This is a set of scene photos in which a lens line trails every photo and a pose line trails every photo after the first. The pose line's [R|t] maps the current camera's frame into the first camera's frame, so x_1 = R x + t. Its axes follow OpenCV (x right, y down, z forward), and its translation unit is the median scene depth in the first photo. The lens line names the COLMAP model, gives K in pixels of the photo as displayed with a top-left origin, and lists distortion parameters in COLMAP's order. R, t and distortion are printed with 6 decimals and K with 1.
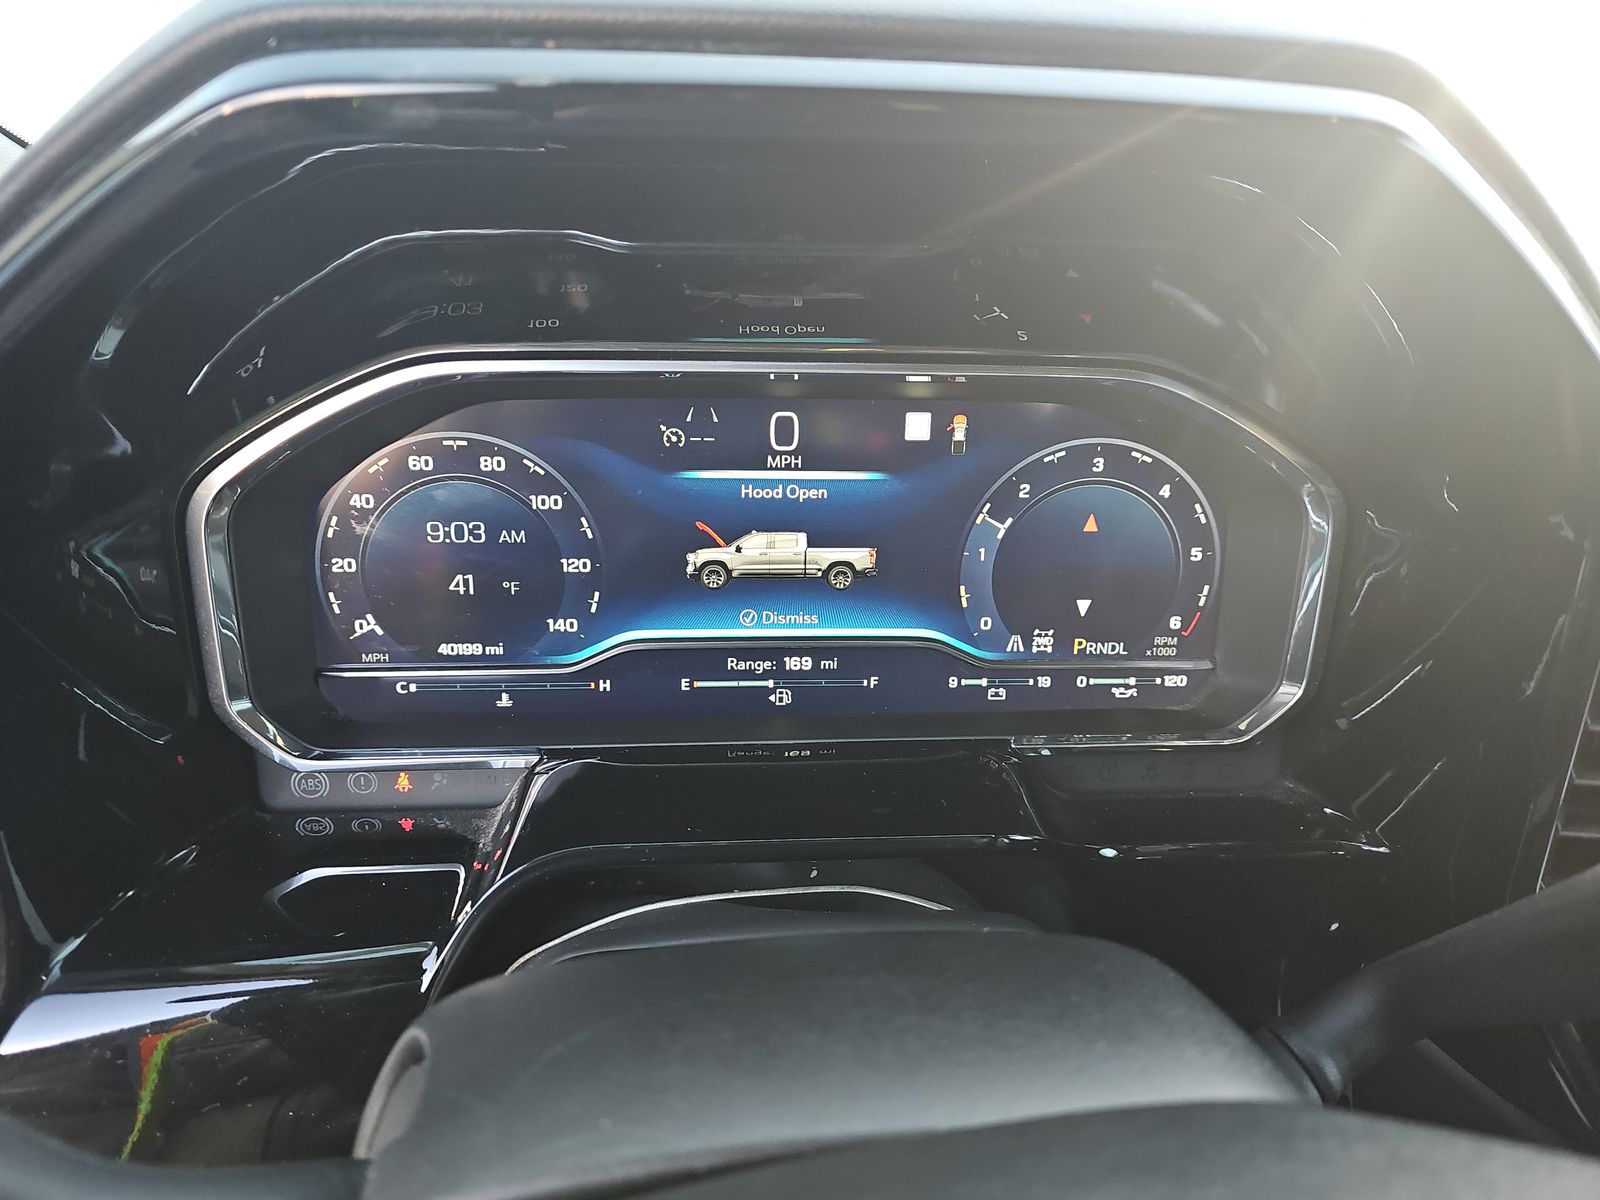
lens RADIAL K [[1039.7, 0, 773.8], [0, 1039.7, 603.2], [0, 0, 1]] dist [0.060805, -0.065331]
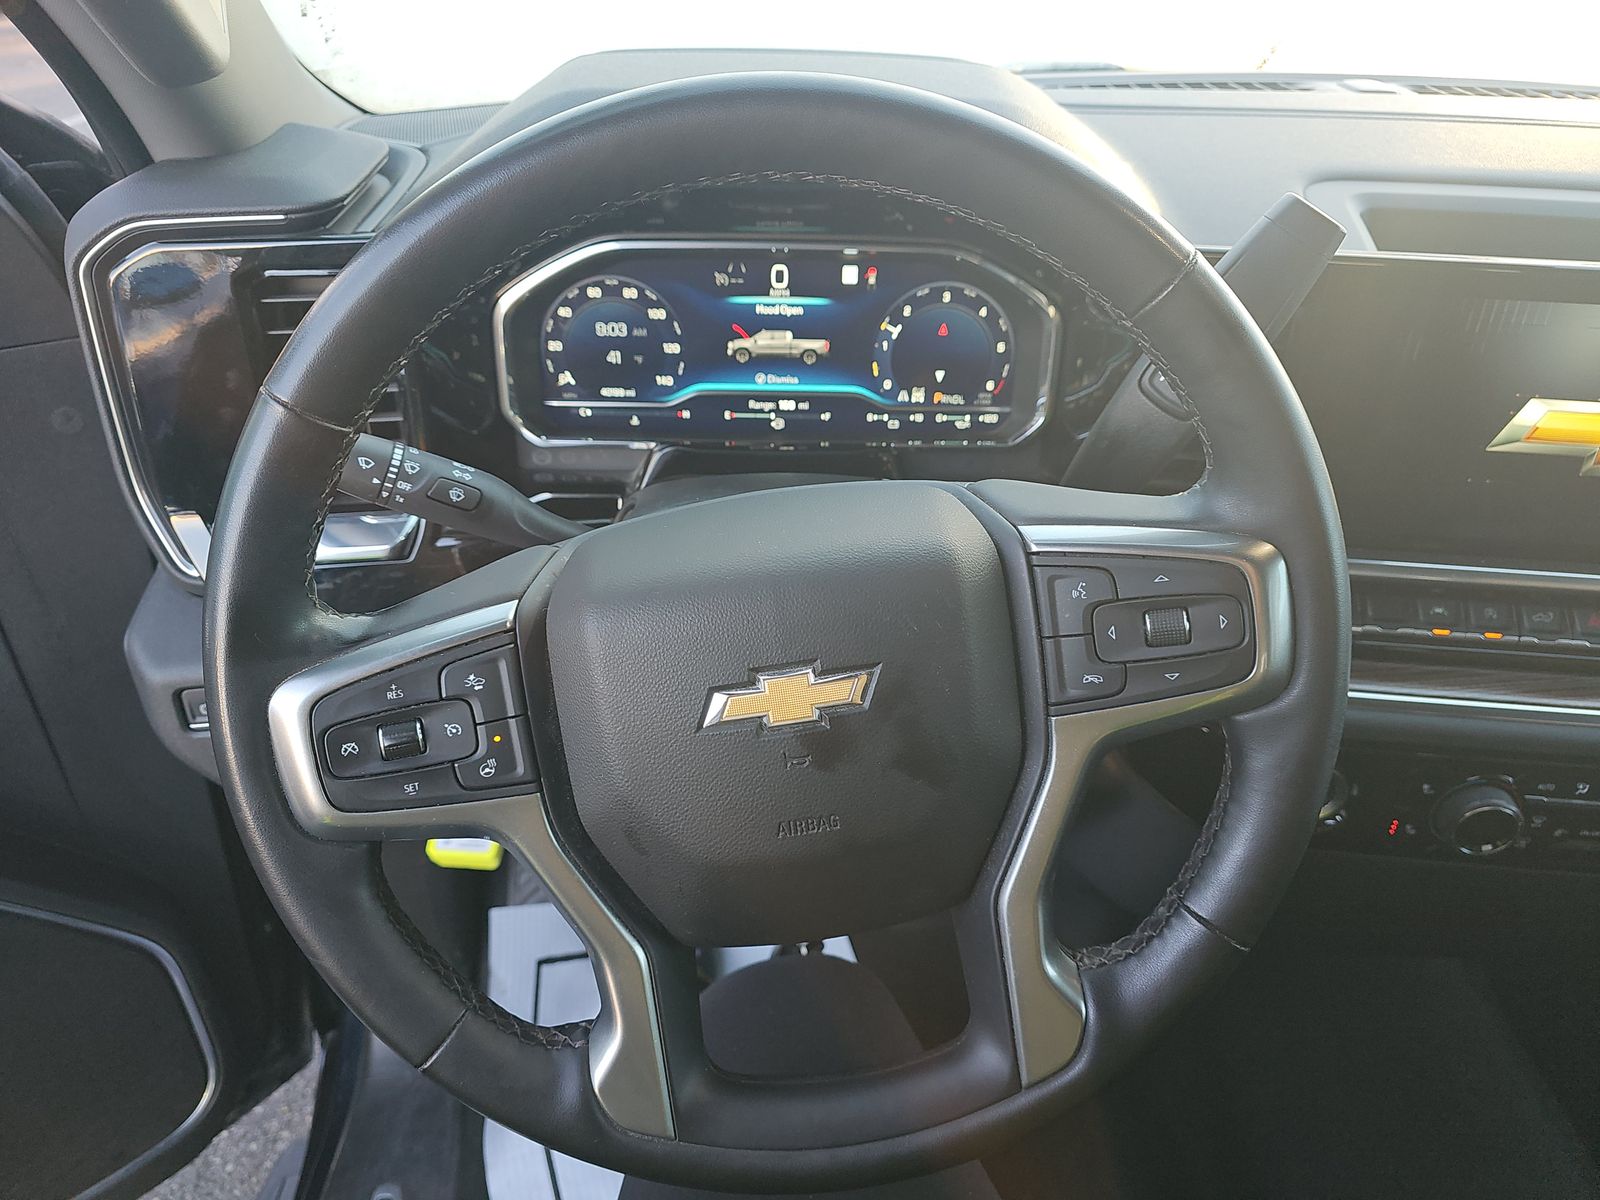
lens RADIAL K [[1039.7, 0, 773.8], [0, 1039.7, 603.2], [0, 0, 1]] dist [0.060805, -0.065331]
pose [[0.998247, 0.024353, -0.053952, 0.113811], [-0.017006, 0.991016, 0.132659, 0.169426], [0.056698, -0.131509, 0.989692, -0.953657]]
